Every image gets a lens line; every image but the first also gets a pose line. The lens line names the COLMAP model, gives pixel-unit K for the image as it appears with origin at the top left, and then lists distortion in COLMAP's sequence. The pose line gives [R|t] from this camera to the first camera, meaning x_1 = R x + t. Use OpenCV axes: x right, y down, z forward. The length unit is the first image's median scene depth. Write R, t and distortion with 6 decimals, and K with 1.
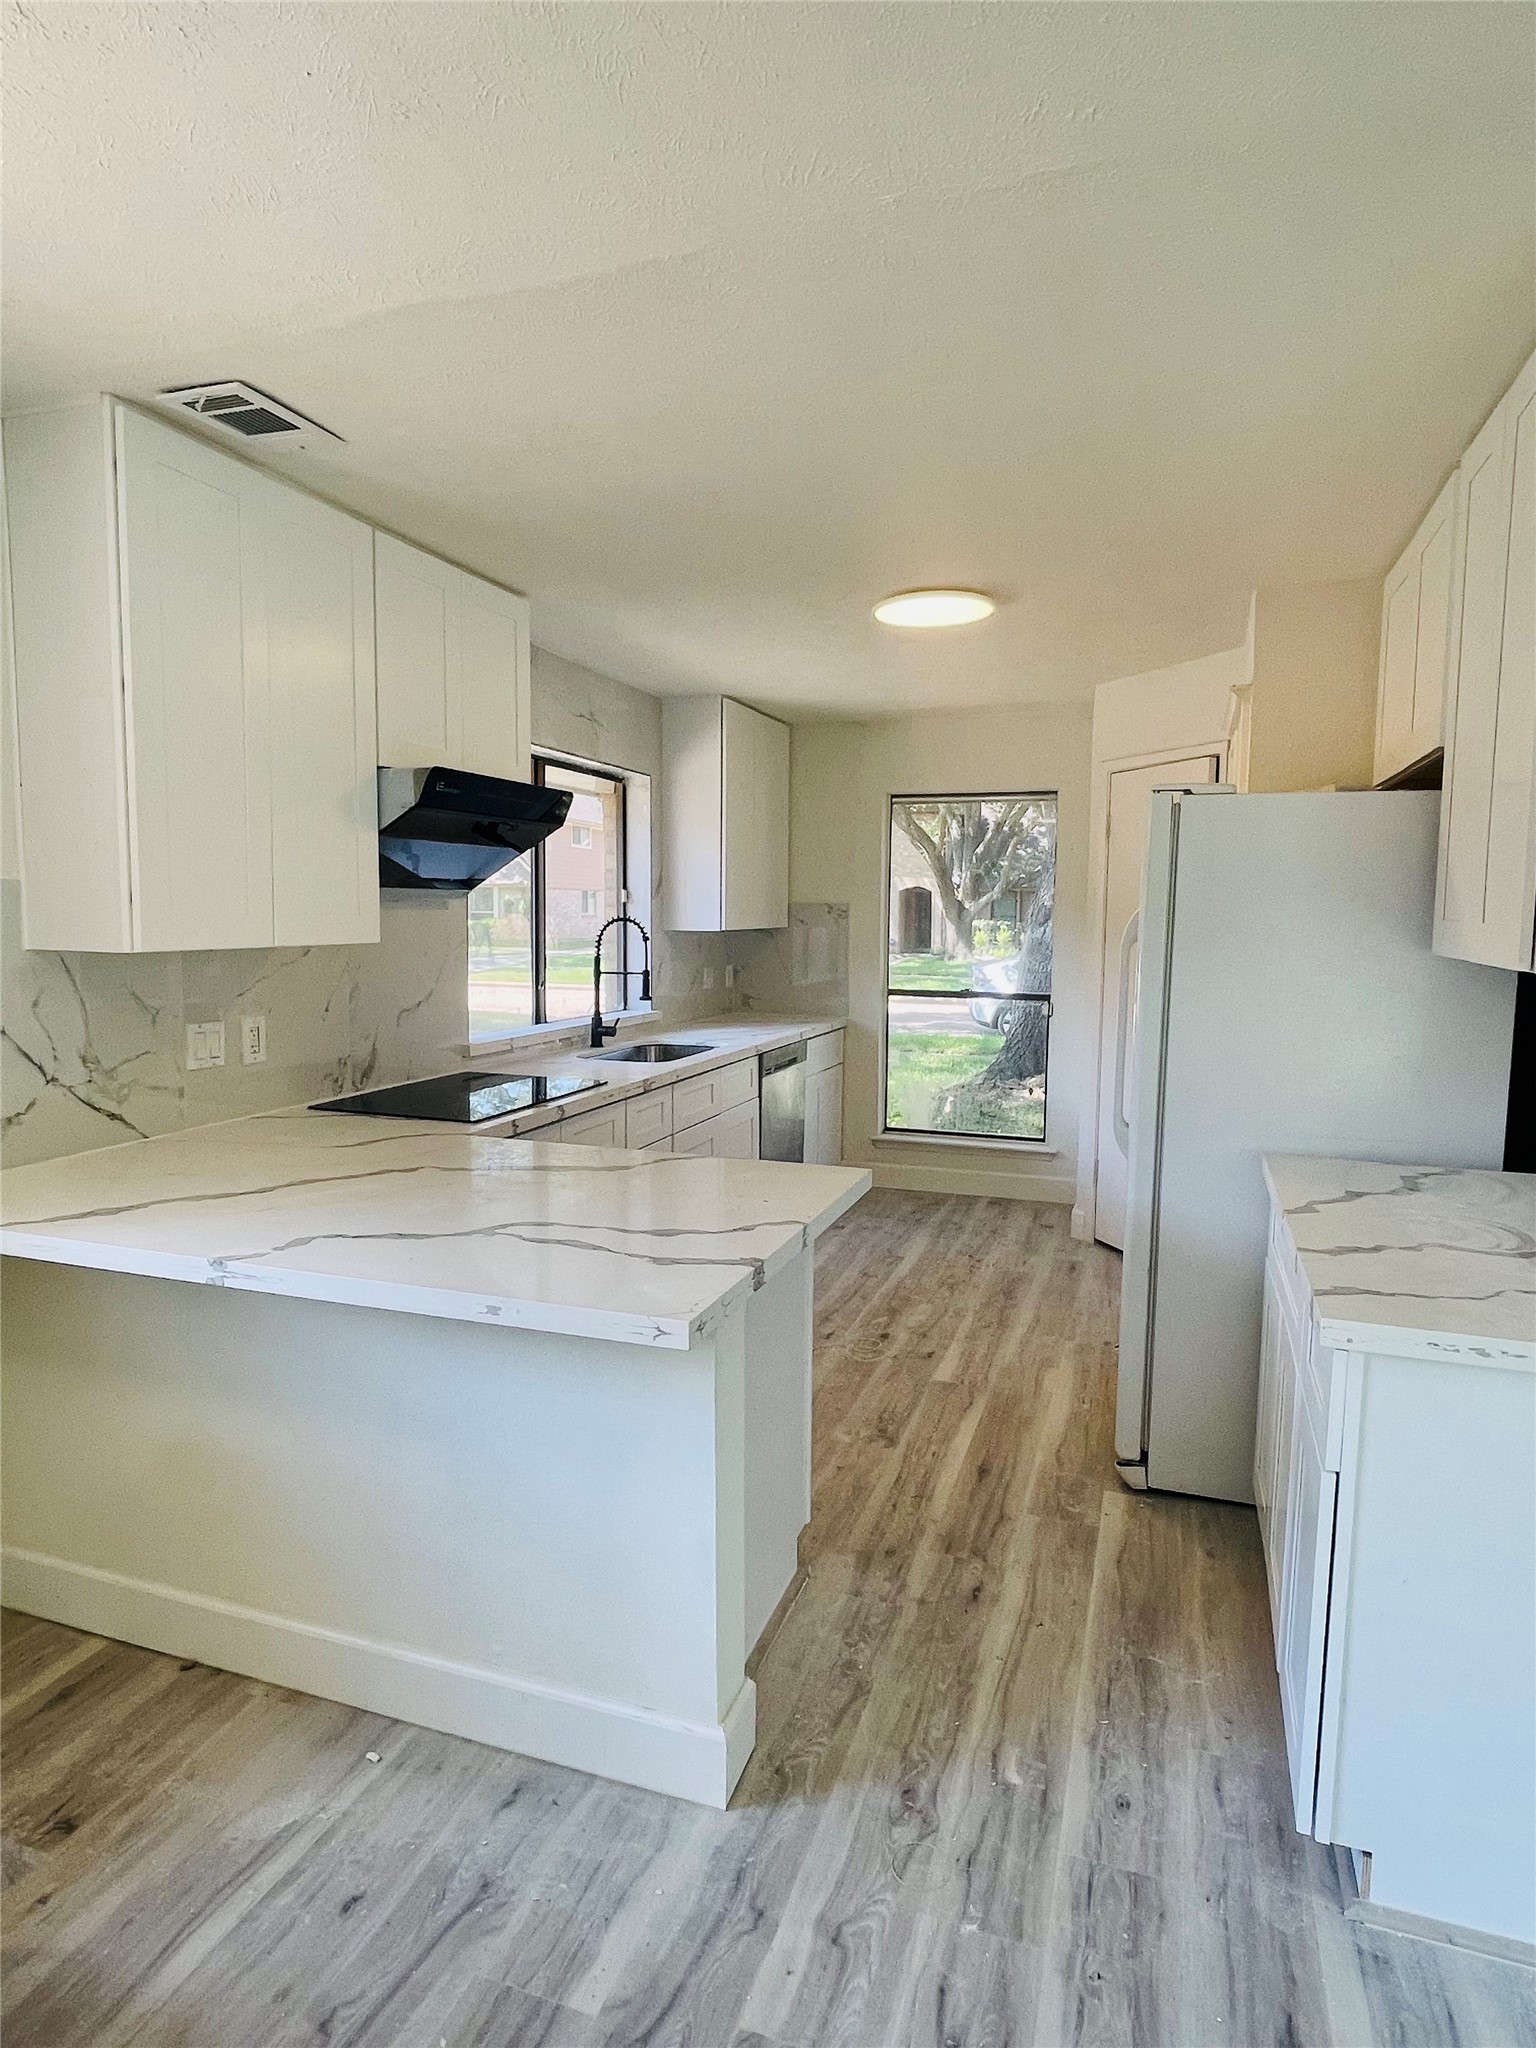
lens RADIAL K [[1183.5, 0, 766.1], [0, 1183.5, 1025.8], [0, 0, 1]] dist [0.004211, 0.000183]
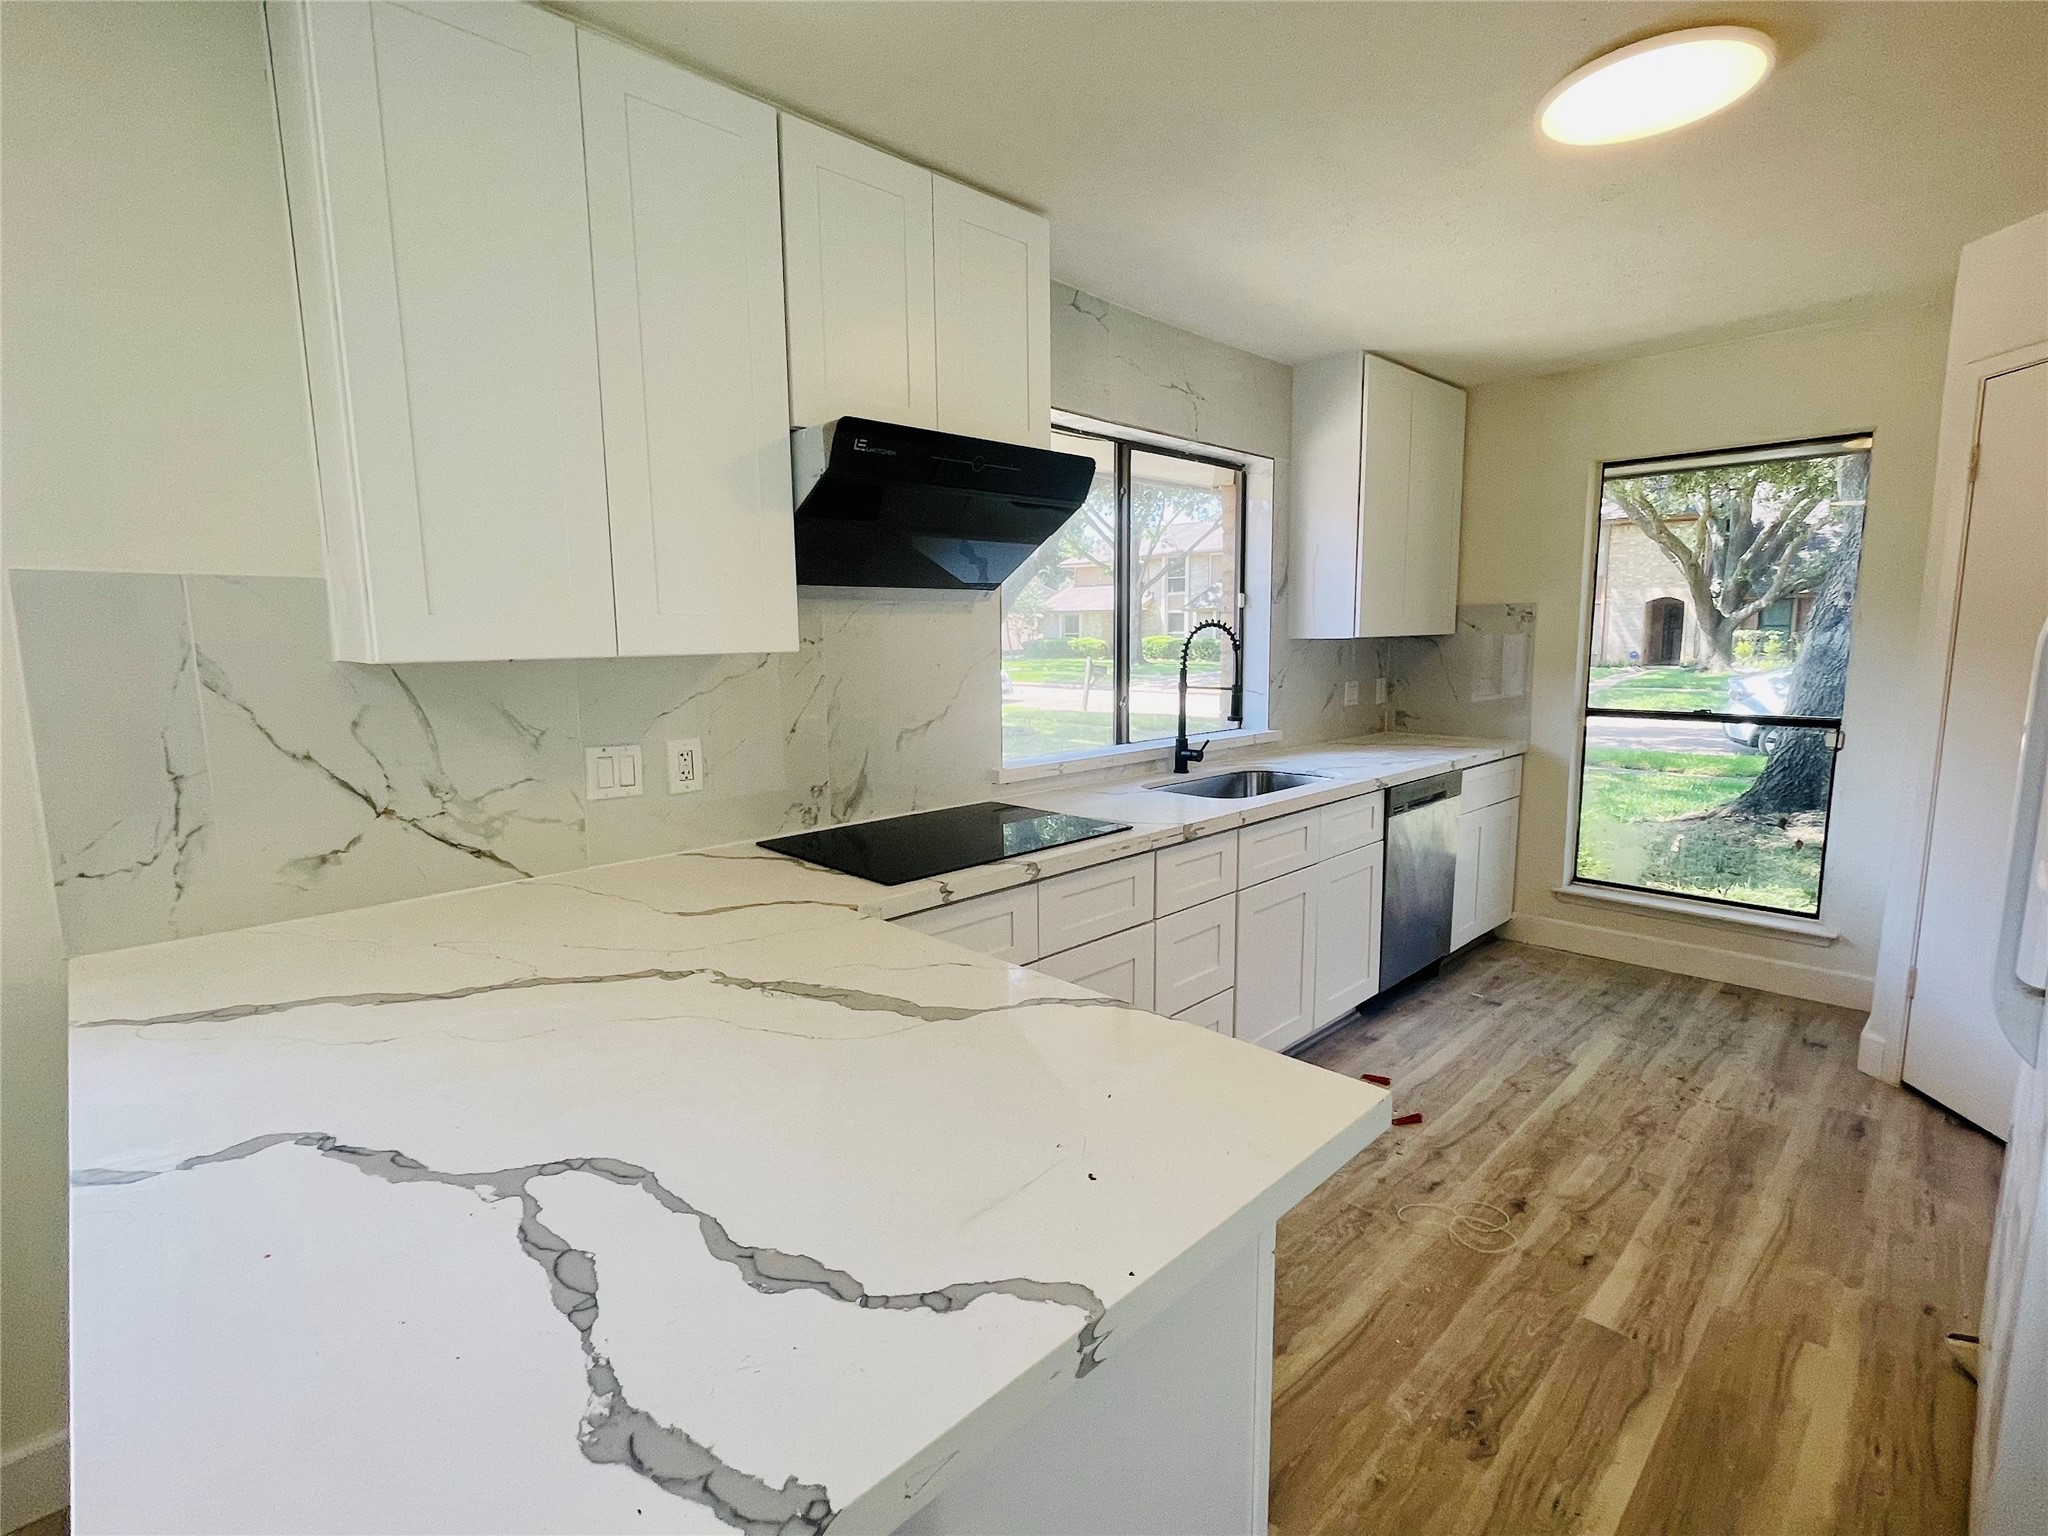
lens RADIAL K [[963.4, 0, 1024.7], [0, 963.4, 771.7], [0, 0, 1]] dist [-0.001143, 0.000132]
pose [[0.895873, 0.044303, -0.442096, 0.068680], [-0.023661, 0.998361, 0.052101, -0.017337], [0.443680, -0.036215, 0.895453, 0.316641]]
